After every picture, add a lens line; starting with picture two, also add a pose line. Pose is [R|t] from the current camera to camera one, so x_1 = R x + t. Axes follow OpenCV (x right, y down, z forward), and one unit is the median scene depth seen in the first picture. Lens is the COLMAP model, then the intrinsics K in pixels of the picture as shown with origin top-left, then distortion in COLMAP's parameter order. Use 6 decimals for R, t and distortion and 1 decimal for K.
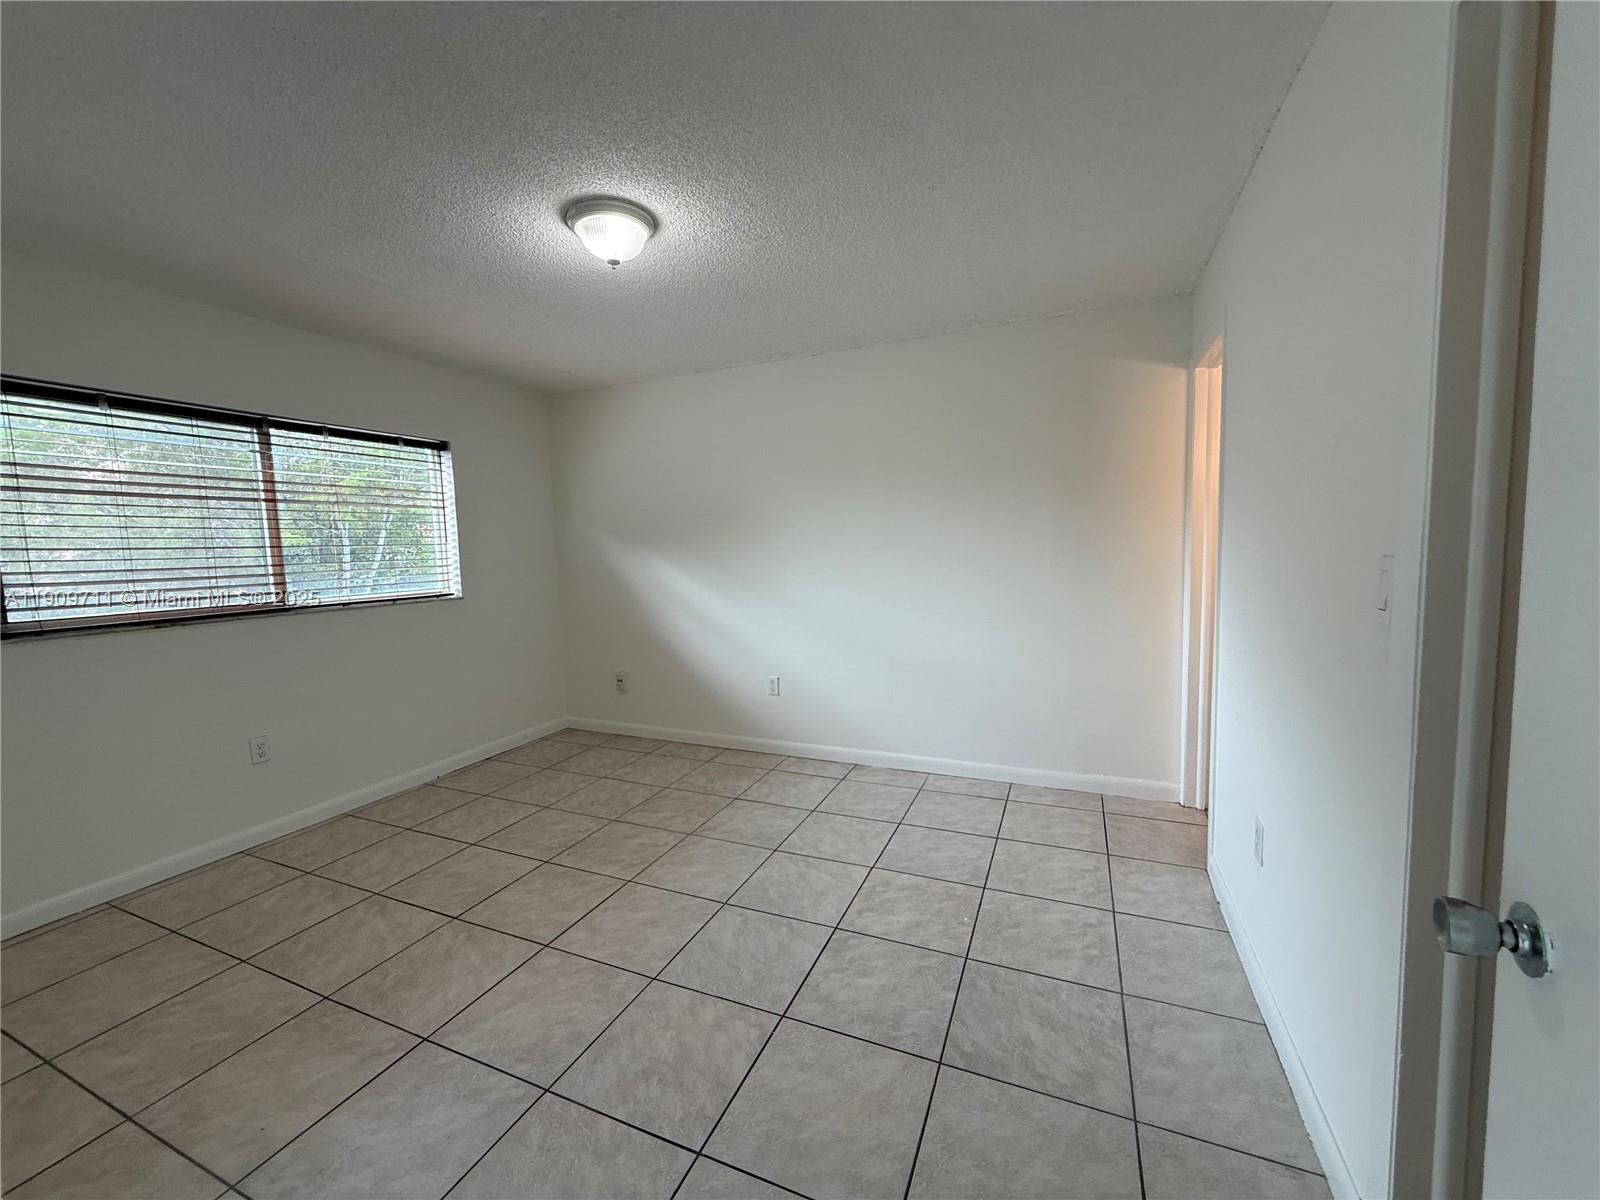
lens RADIAL K [[633.2, 0, 801.0], [0, 633.2, 598.3], [0, 0, 1]] dist [-0.000473, 0.000016]
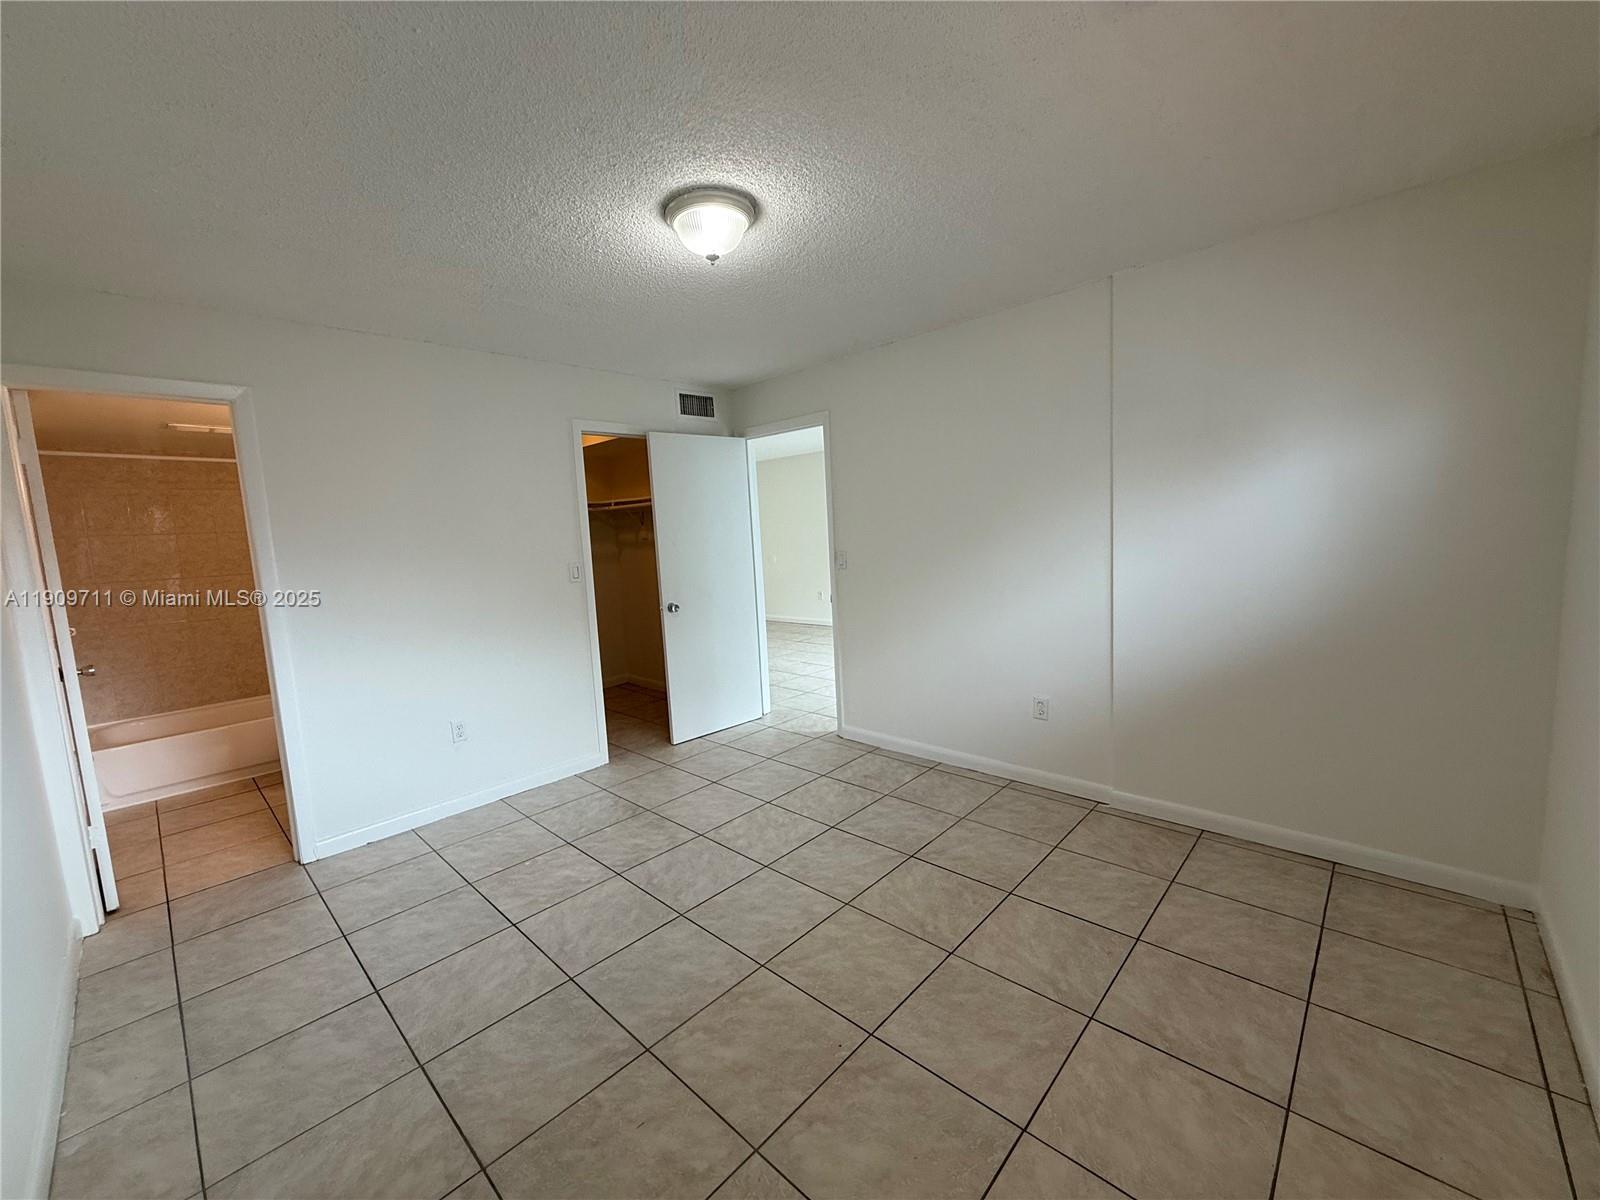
lens RADIAL K [[633.2, 0, 803.4], [0, 633.2, 600.4], [0, 0, 1]] dist [-0.000473, 0.000016]
pose [[-0.938682, 0.037484, 0.342742, -0.647660], [0.105460, 0.977644, 0.181908, -0.162421], [-0.328261, 0.206899, -0.921649, 1.718330]]
